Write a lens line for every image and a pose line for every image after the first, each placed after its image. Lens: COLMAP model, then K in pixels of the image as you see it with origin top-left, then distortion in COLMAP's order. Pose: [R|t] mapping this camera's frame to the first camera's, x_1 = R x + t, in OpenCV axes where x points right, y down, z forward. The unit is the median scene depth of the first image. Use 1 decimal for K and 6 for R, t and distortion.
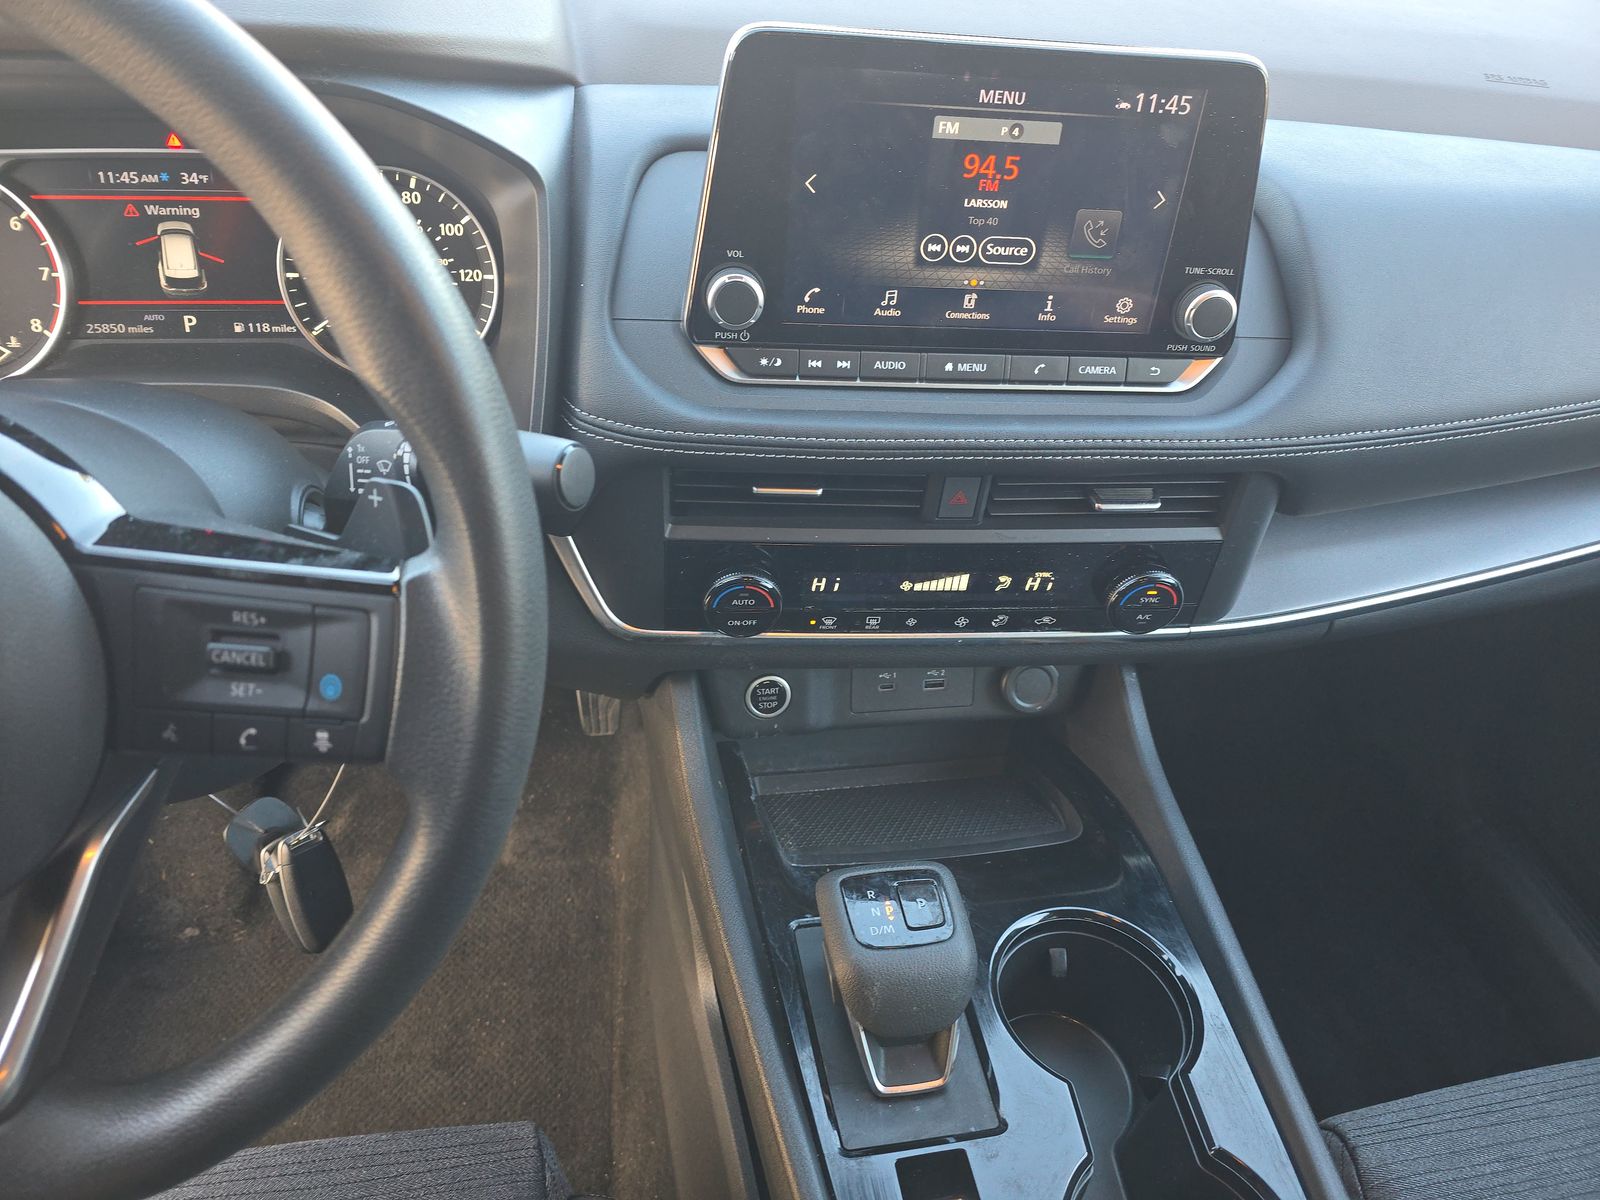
lens RADIAL K [[1071.7, 0, 796.7], [0, 1071.7, 611.3], [0, 0, 1]] dist [0.032958, -0.057144]
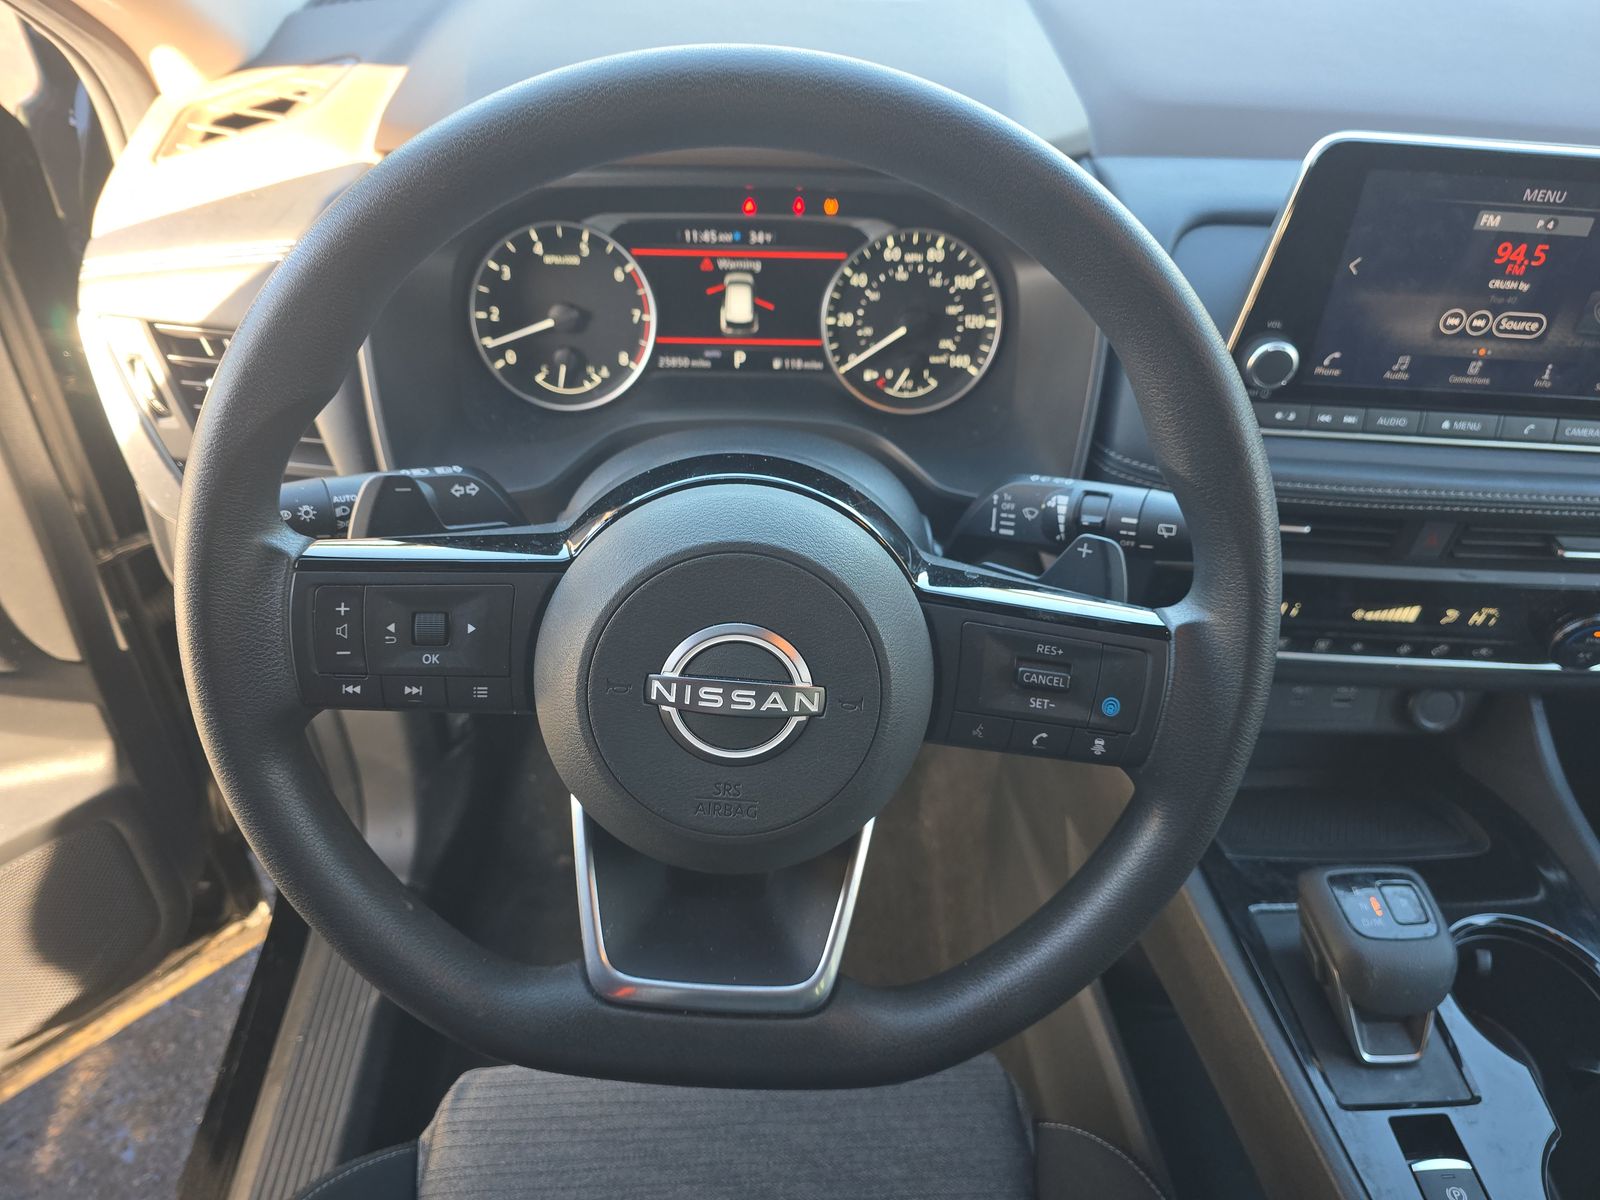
lens RADIAL K [[1071.7, 0, 796.7], [0, 1071.7, 611.3], [0, 0, 1]] dist [0.032958, -0.057144]
pose [[0.990459, 0.057913, -0.125048, -0.353514], [-0.053683, 0.997875, 0.036940, -0.039088], [0.126921, -0.029875, 0.991463, -0.181533]]
